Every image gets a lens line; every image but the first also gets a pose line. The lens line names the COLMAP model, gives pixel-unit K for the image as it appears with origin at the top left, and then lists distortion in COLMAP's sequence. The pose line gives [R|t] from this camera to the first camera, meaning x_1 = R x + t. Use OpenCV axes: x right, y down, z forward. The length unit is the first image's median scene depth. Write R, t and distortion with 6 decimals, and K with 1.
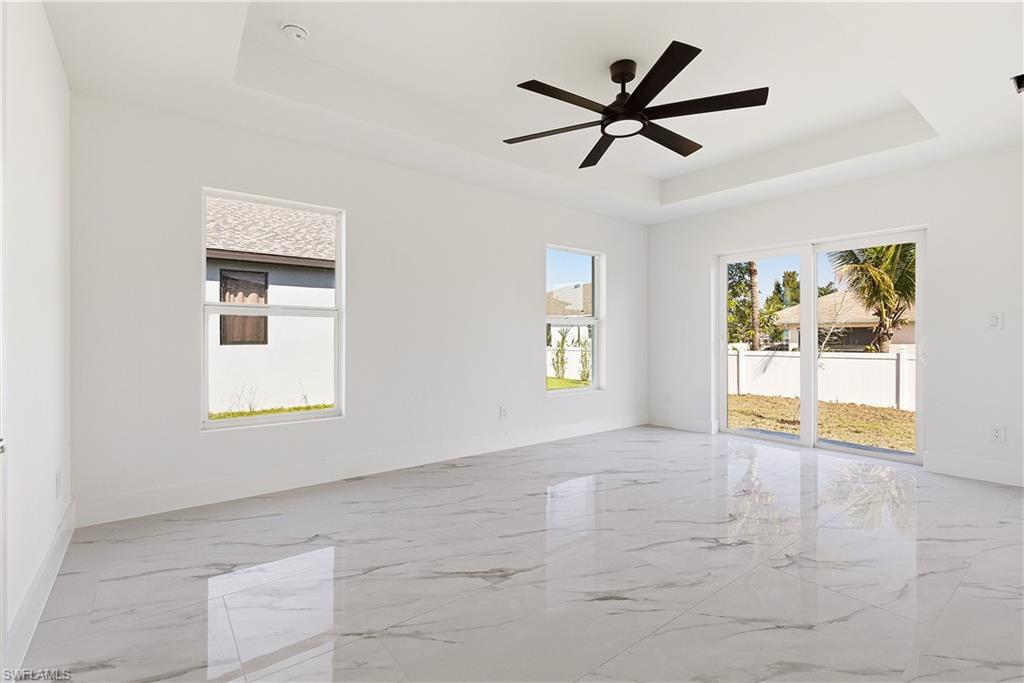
lens RADIAL K [[460.7, 0, 517.9], [0, 460.7, 334.2], [0, 0, 1]] dist [-0.005609, 0.002012]
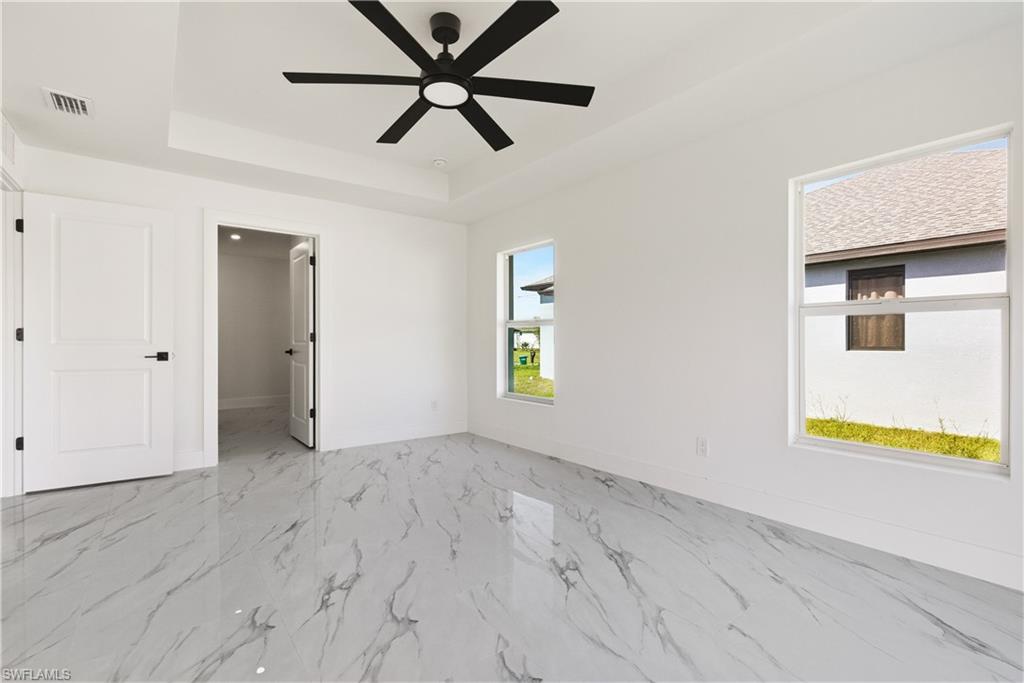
lens RADIAL K [[460.7, 0, 520.3], [0, 460.7, 345.4], [0, 0, 1]] dist [-0.005609, 0.002012]
pose [[0.016388, 0.007675, -0.999836, 0.290051], [0.006321, 0.999950, 0.007779, 0.001858], [0.999846, -0.006447, 0.016339, 0.300872]]
